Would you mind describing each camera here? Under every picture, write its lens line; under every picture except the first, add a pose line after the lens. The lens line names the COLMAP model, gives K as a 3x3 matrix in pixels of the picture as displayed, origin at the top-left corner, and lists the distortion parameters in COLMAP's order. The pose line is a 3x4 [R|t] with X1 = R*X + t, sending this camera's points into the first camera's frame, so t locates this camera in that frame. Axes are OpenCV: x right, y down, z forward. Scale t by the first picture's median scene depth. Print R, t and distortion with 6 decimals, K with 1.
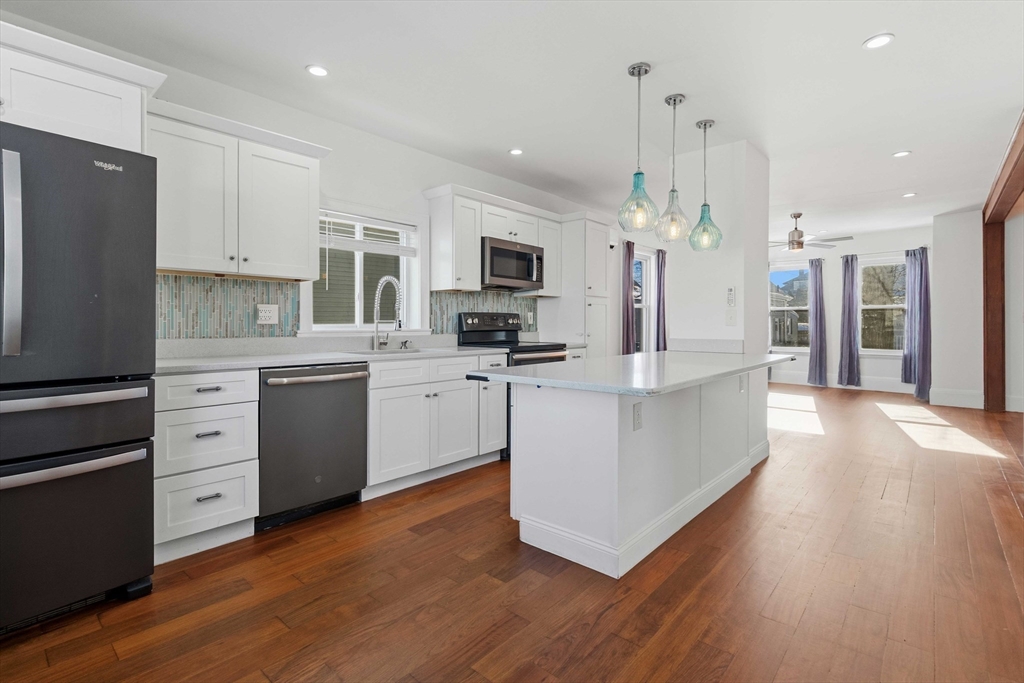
lens RADIAL K [[482.5, 0, 531.9], [0, 482.5, 327.7], [0, 0, 1]] dist [-0.000330, -0.000018]
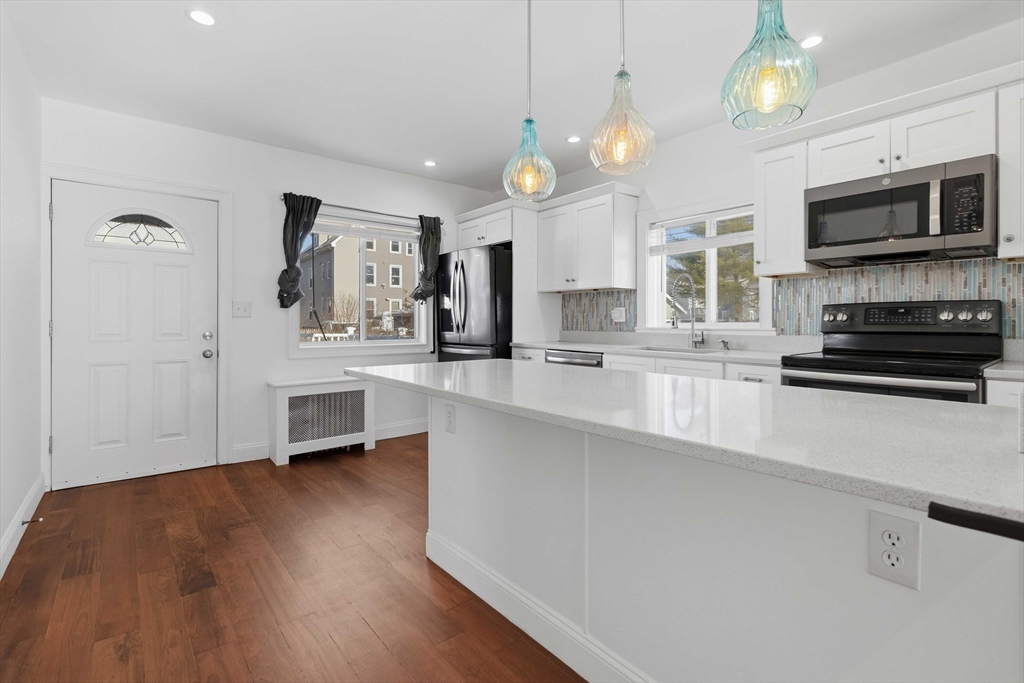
lens RADIAL K [[482.5, 0, 531.9], [0, 482.5, 327.7], [0, 0, 1]] dist [-0.000330, -0.000018]
pose [[-0.172332, 0.007720, -0.985009, 0.713202], [-0.006778, 0.999936, 0.009023, -0.002904], [0.985016, 0.008232, -0.172268, 0.849472]]
